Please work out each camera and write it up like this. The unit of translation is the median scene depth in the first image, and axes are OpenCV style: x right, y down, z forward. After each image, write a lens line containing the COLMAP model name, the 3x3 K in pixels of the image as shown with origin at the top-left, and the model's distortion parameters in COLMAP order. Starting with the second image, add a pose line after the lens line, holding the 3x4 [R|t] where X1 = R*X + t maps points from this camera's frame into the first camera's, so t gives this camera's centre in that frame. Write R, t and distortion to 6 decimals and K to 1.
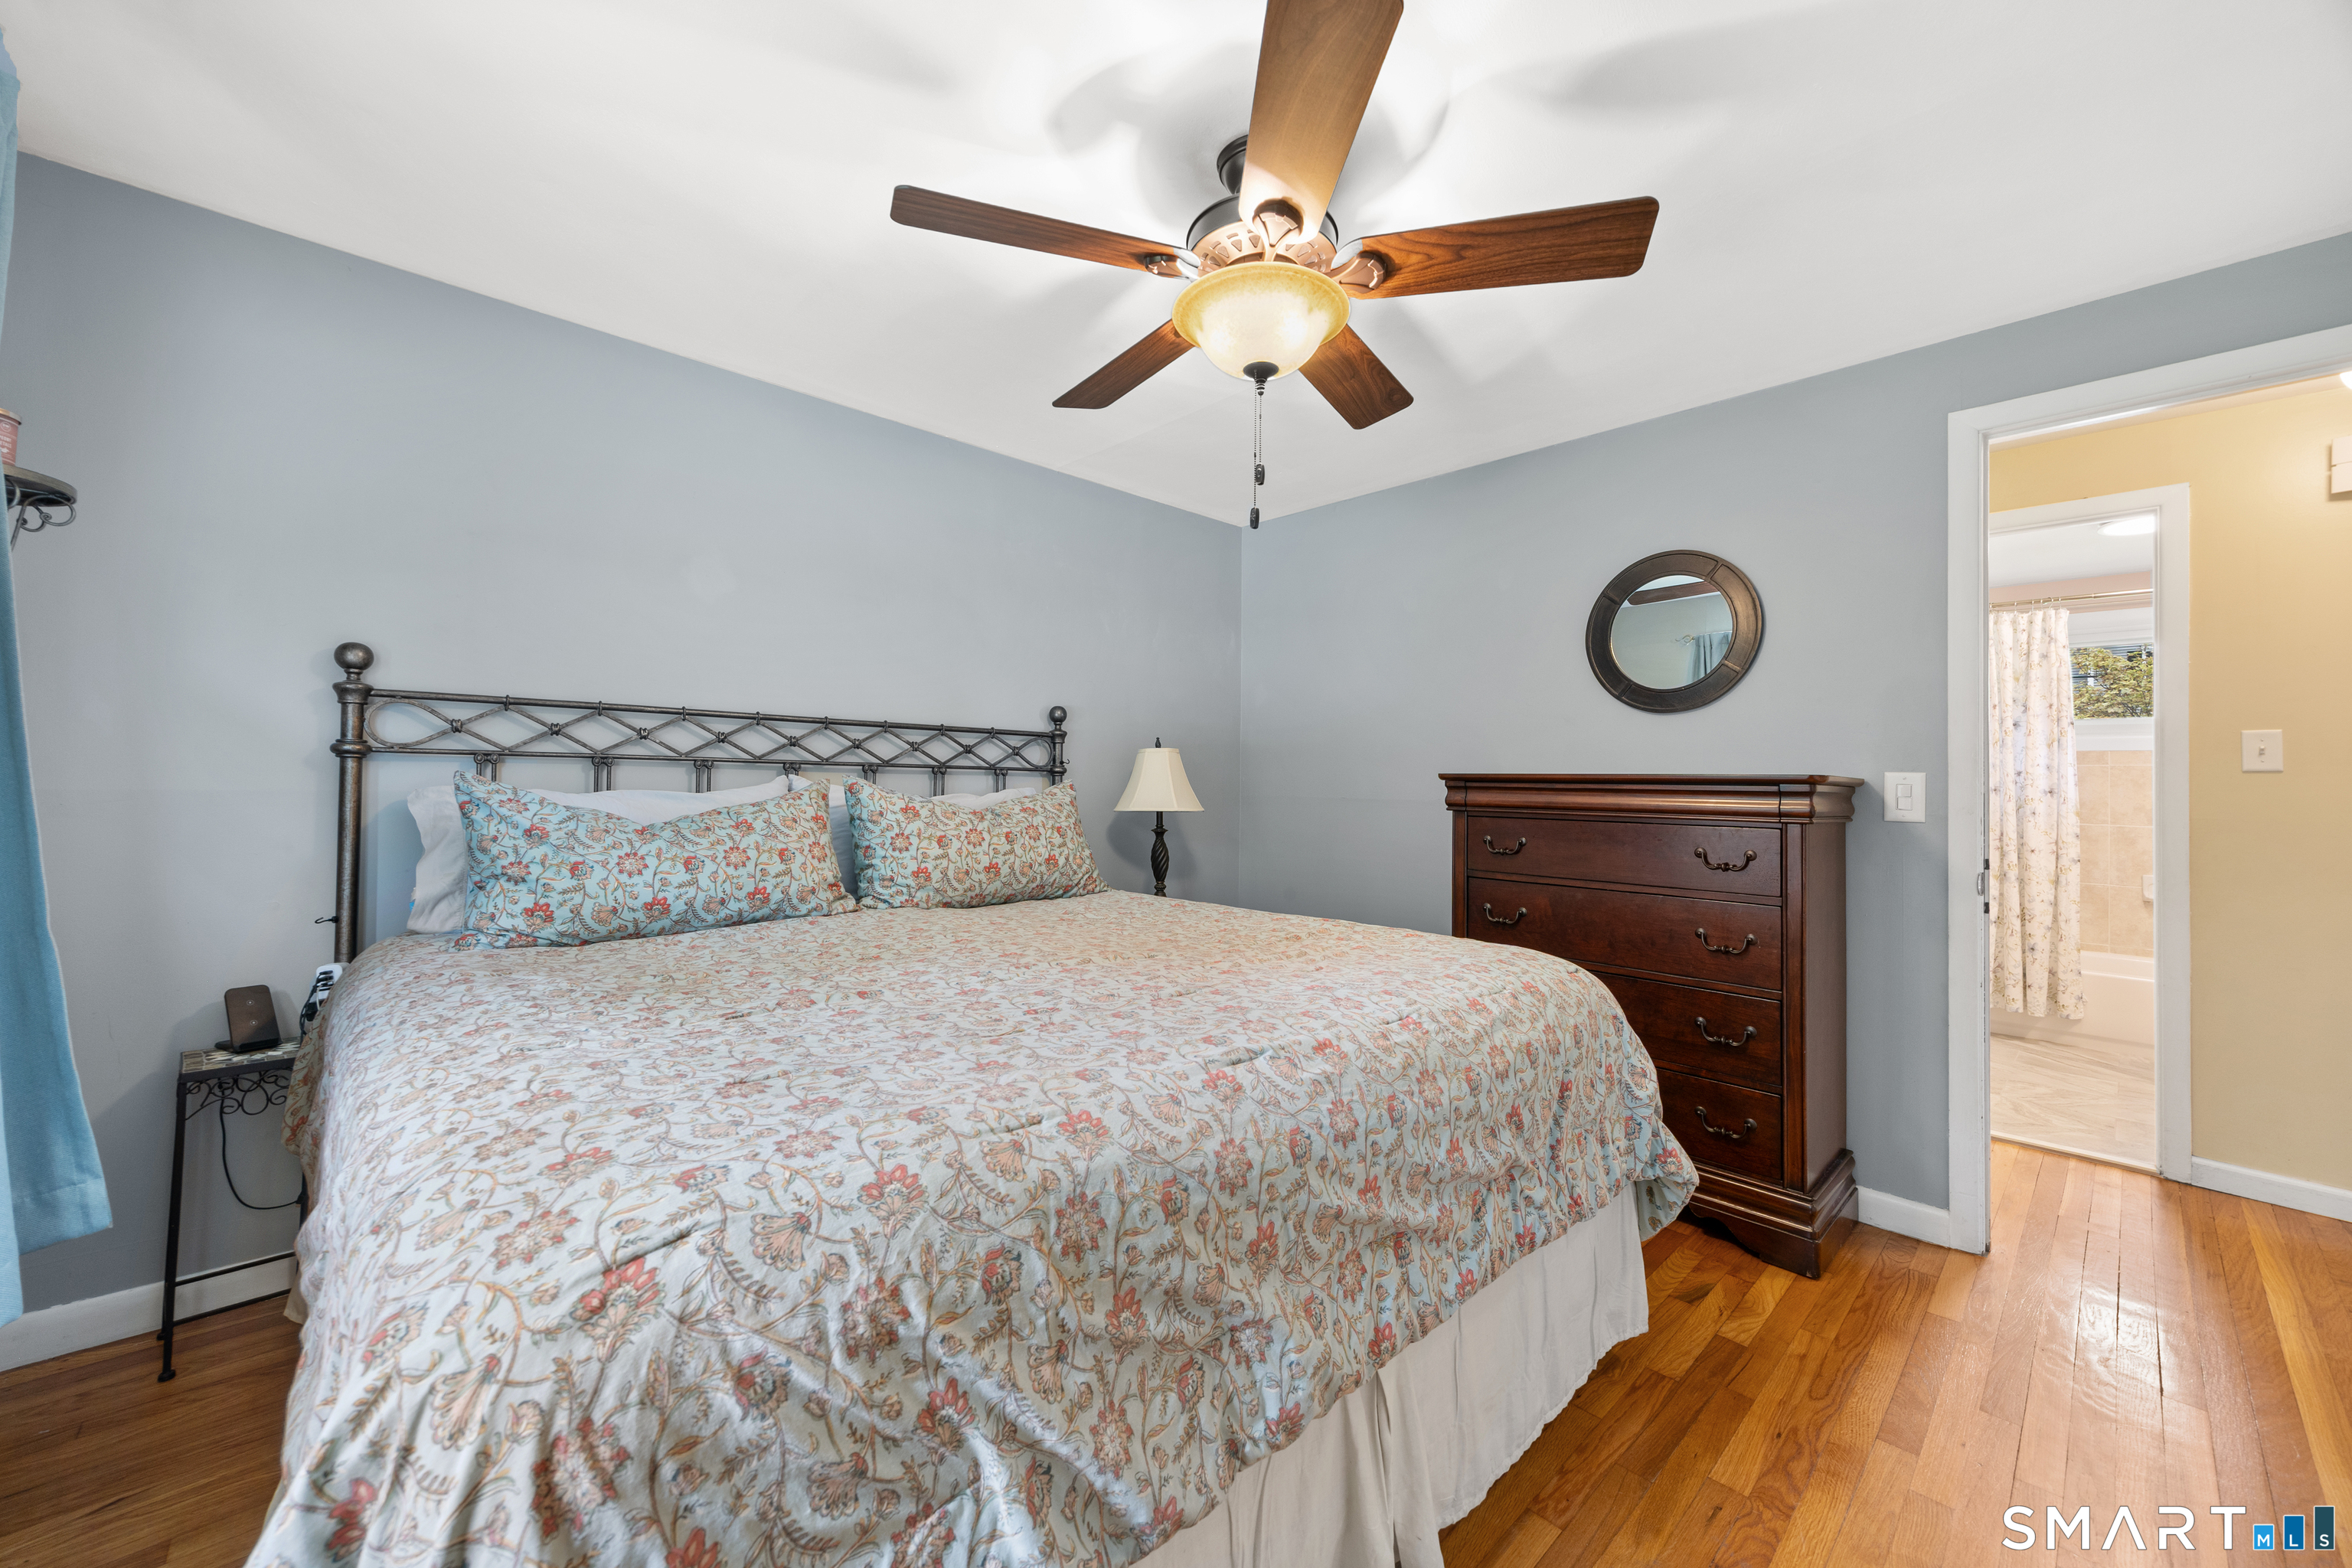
lens RADIAL K [[893.3, 0, 1178.9], [0, 893.3, 766.7], [0, 0, 1]] dist [-0.000719, -0.000003]
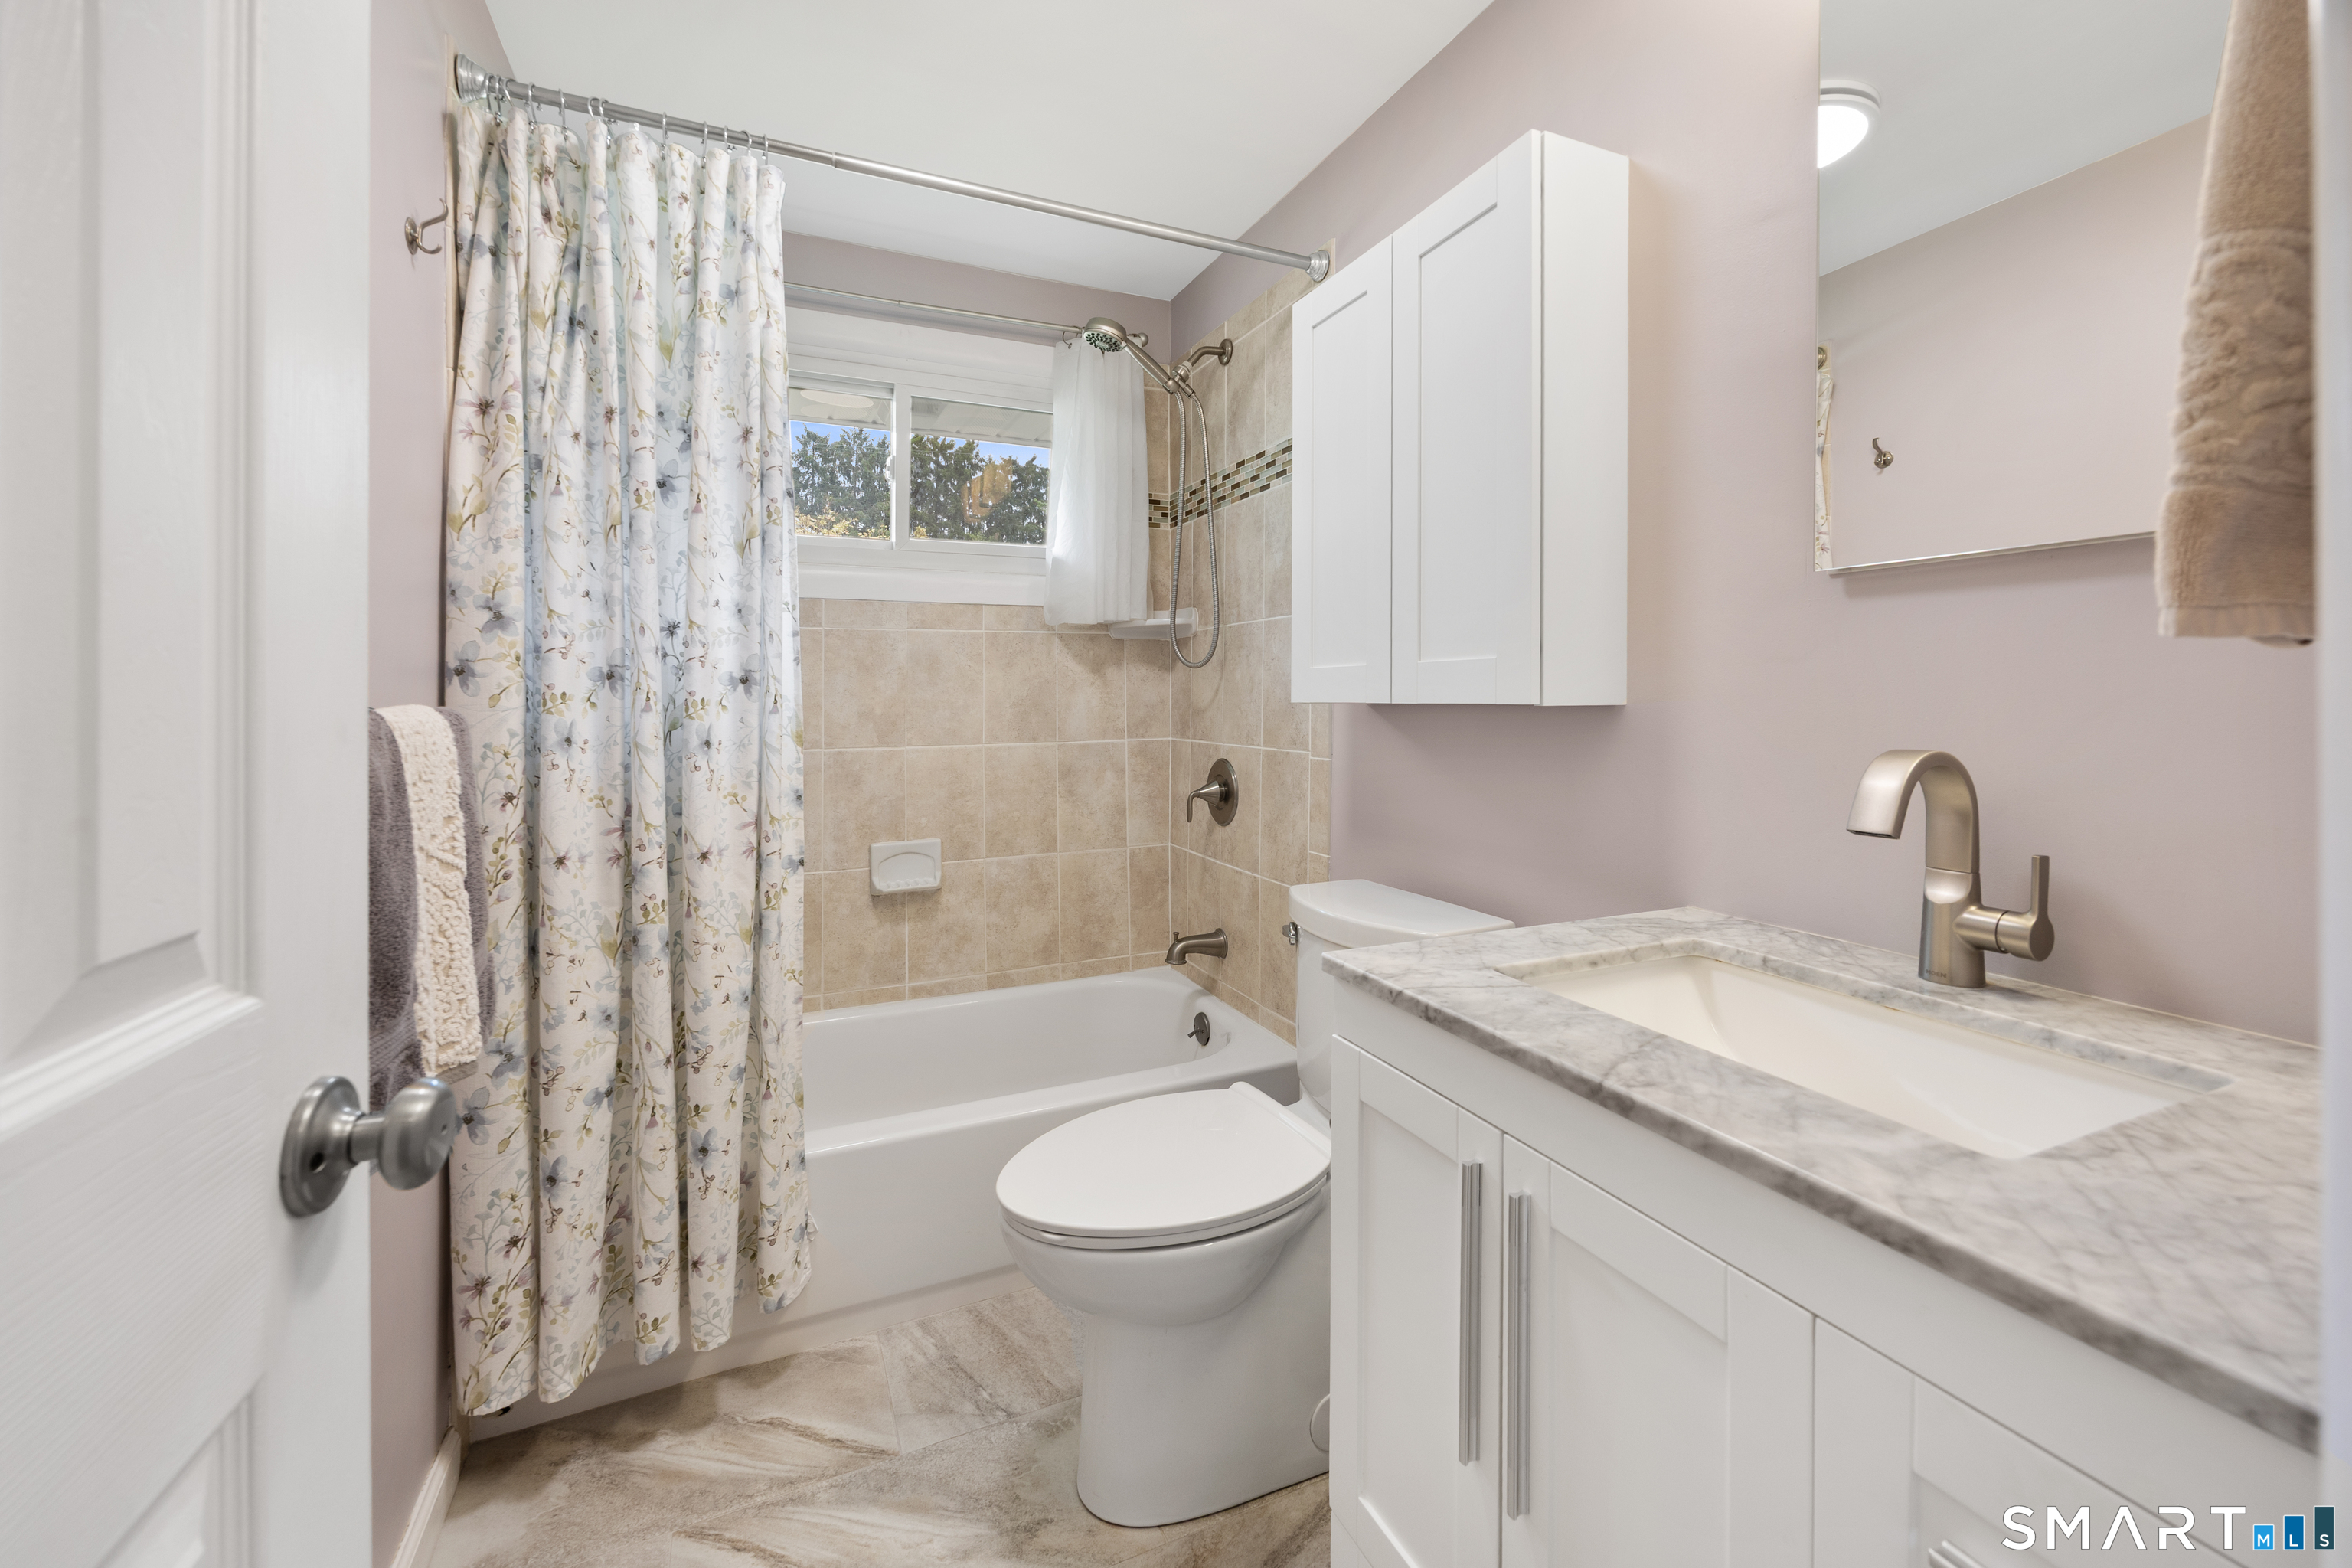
lens RADIAL K [[893.3, 0, 1128.6], [0, 893.3, 699.1], [0, 0, 1]] dist [-0.000719, -0.000003]
pose [[0.348794, -0.010551, 0.937140, 0.693561], [-0.009041, 0.999852, 0.014622, 0.029041], [-0.937156, -0.013573, 0.348647, 0.729504]]
